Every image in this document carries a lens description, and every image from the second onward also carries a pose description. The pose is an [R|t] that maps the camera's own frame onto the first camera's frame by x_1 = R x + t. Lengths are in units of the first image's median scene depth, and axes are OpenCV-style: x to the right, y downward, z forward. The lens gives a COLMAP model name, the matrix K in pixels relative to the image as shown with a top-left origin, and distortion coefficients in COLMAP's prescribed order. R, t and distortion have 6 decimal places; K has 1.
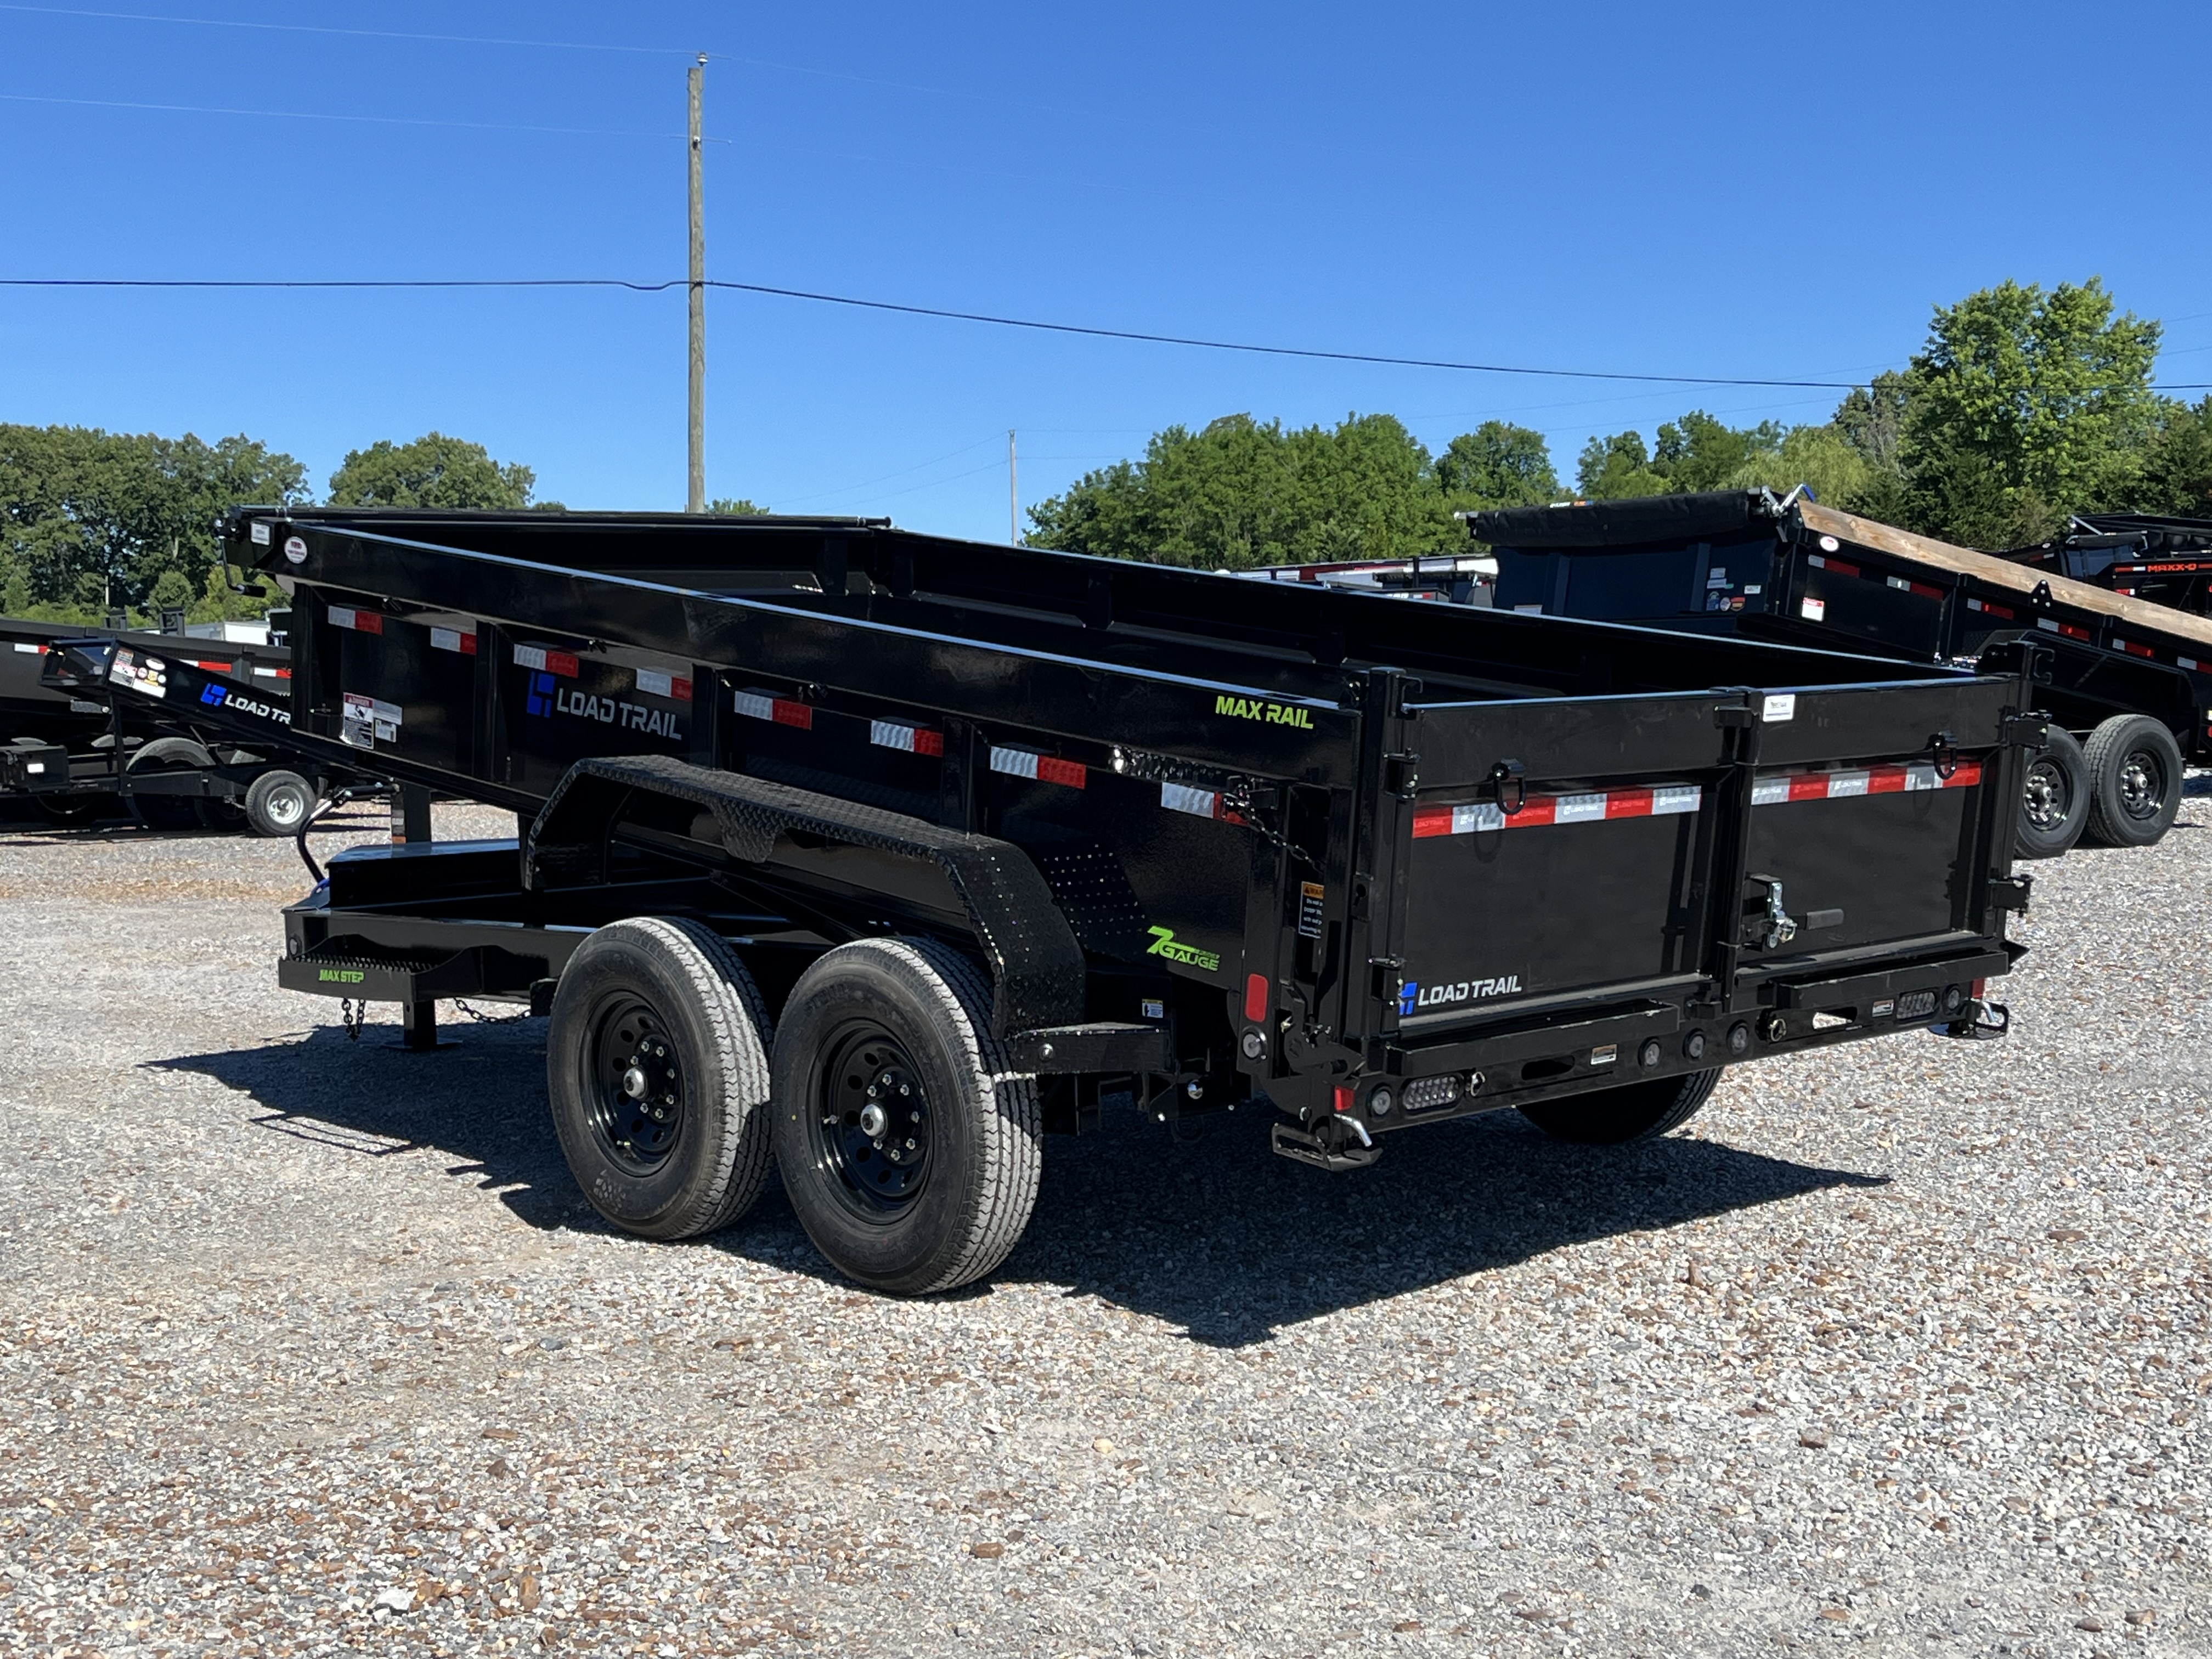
lens RADIAL K [[2937.3, 0, 1068.4], [0, 2937.3, 838.4], [0, 0, 1]] dist [0.131938, -0.431426]
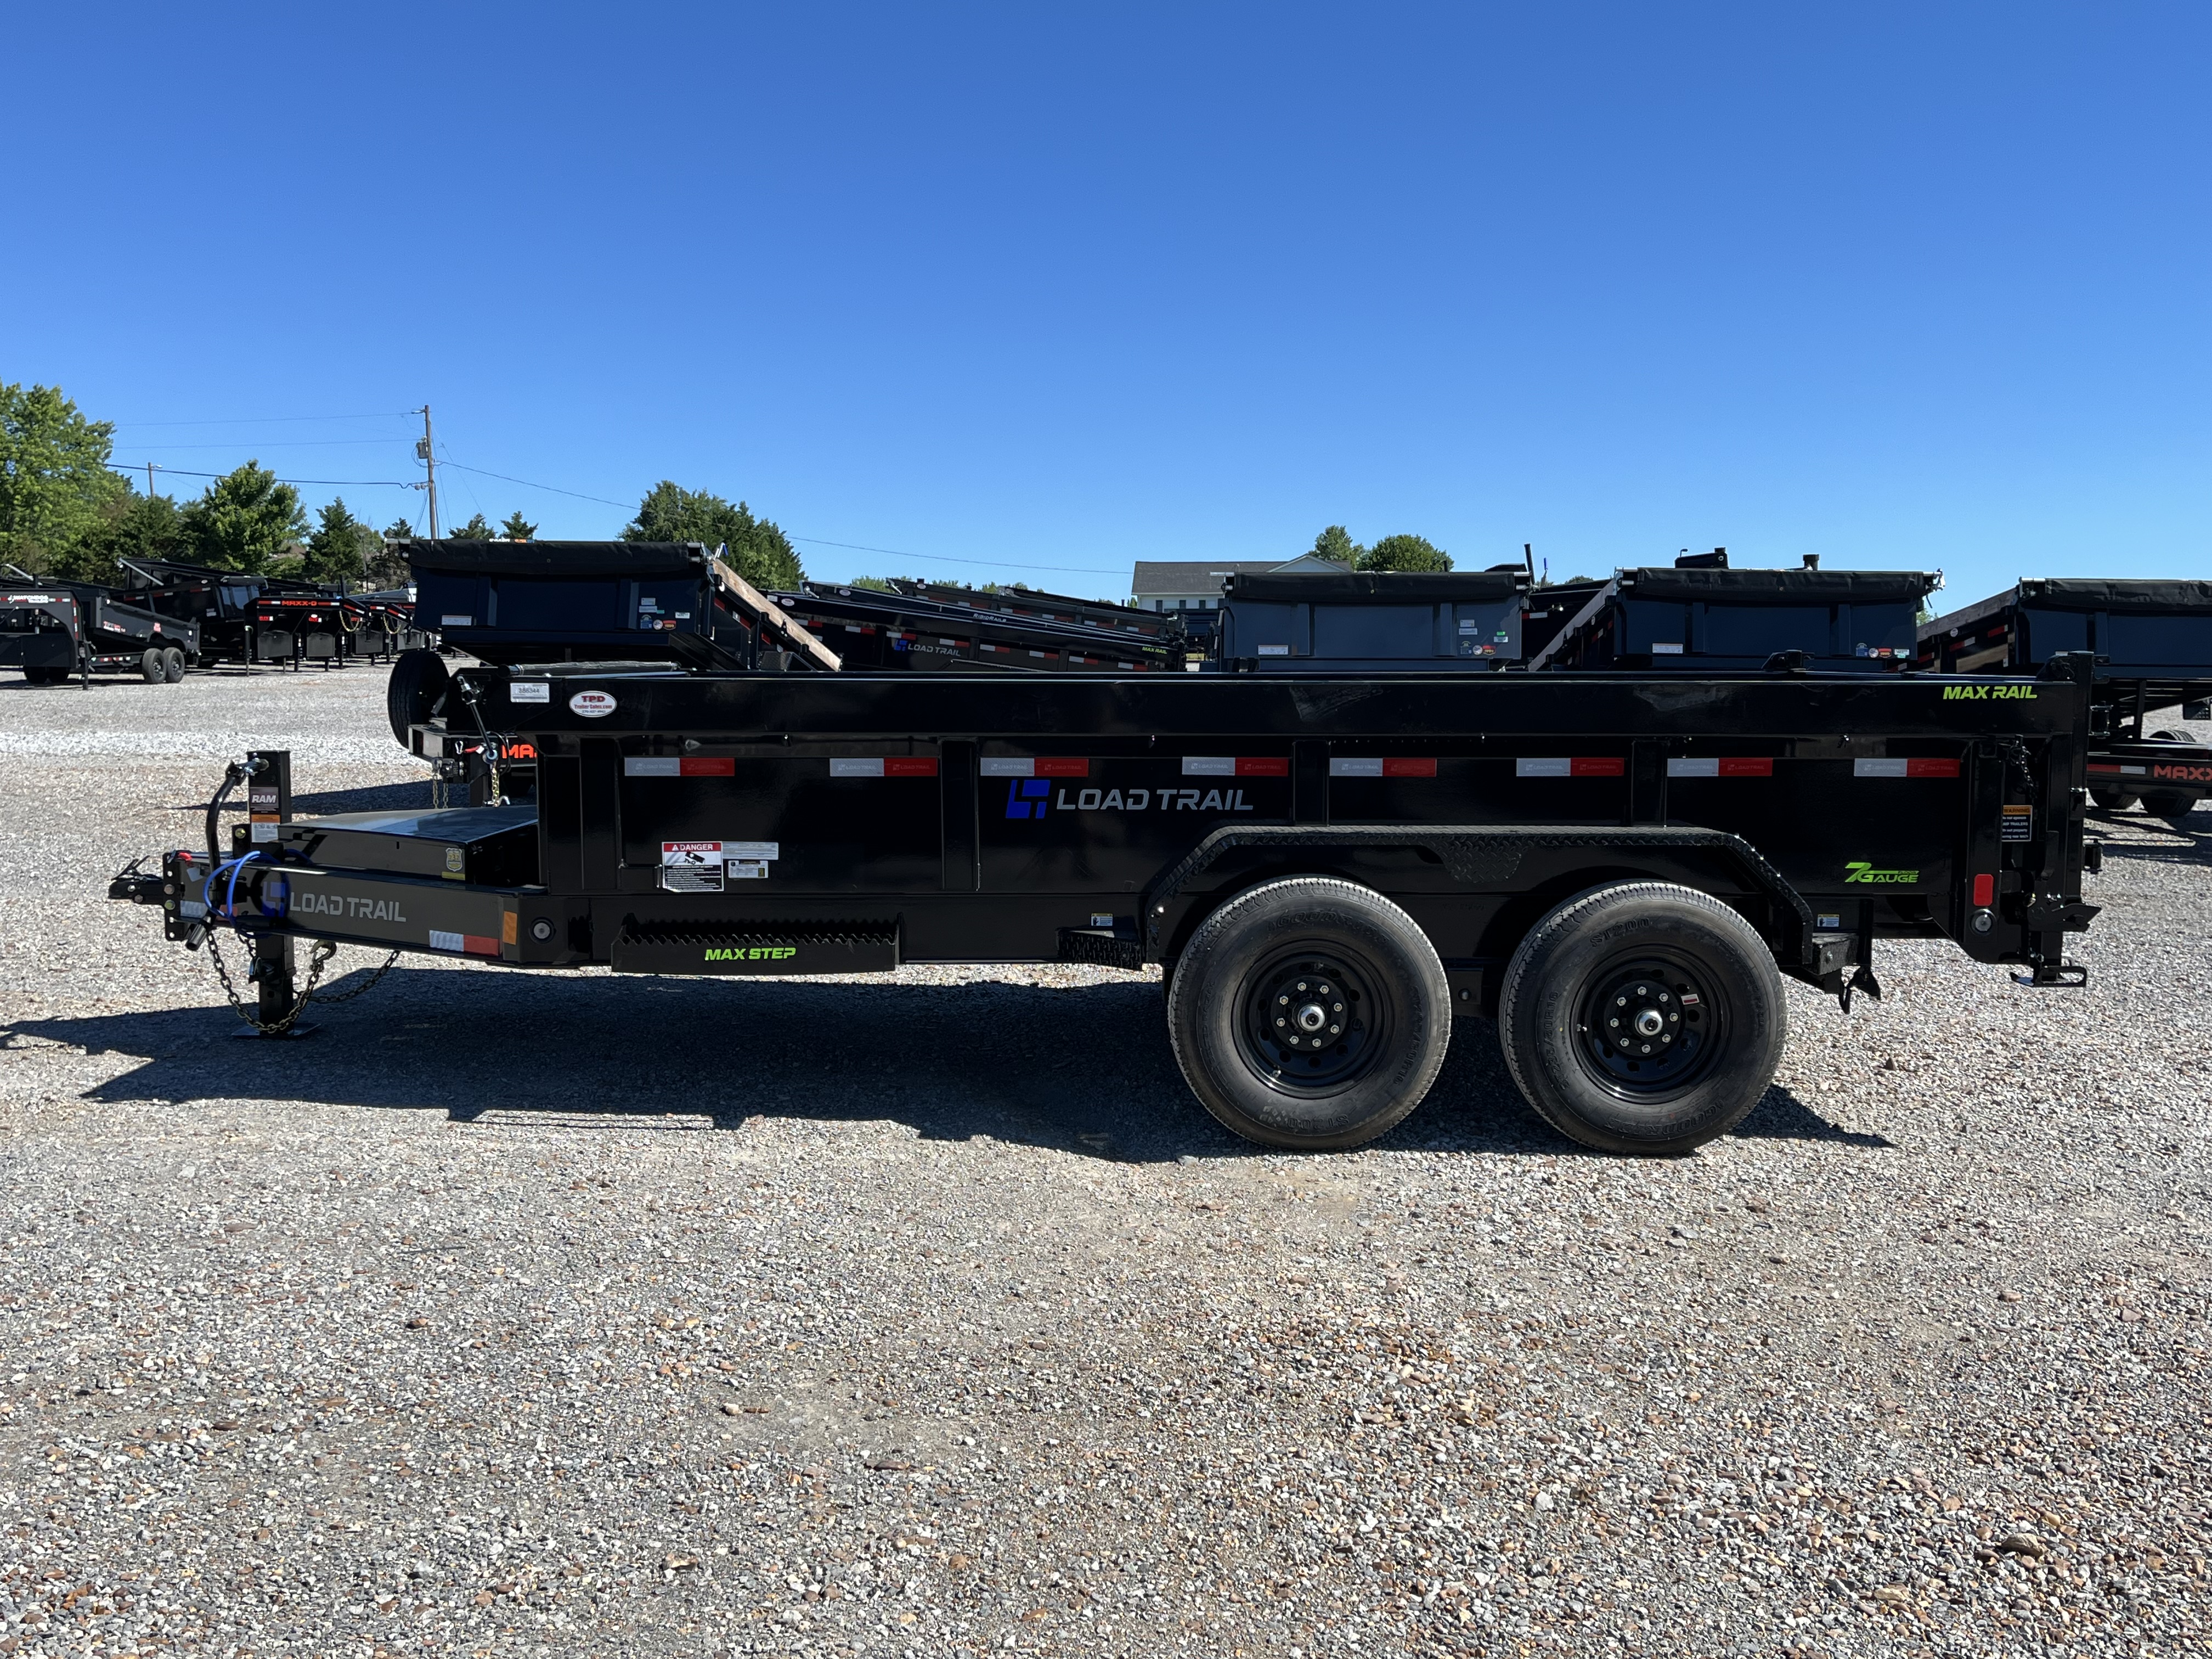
lens RADIAL K [[1954.3, 0, 1118.4], [0, 1954.3, 821.5], [0, 0, 1]] dist [0.042161, -0.013793]
pose [[0.654903, -0.027381, 0.755216, -0.823938], [0.014488, 0.999615, 0.023677, -0.014674], [-0.755574, -0.004564, 0.655048, 0.594158]]
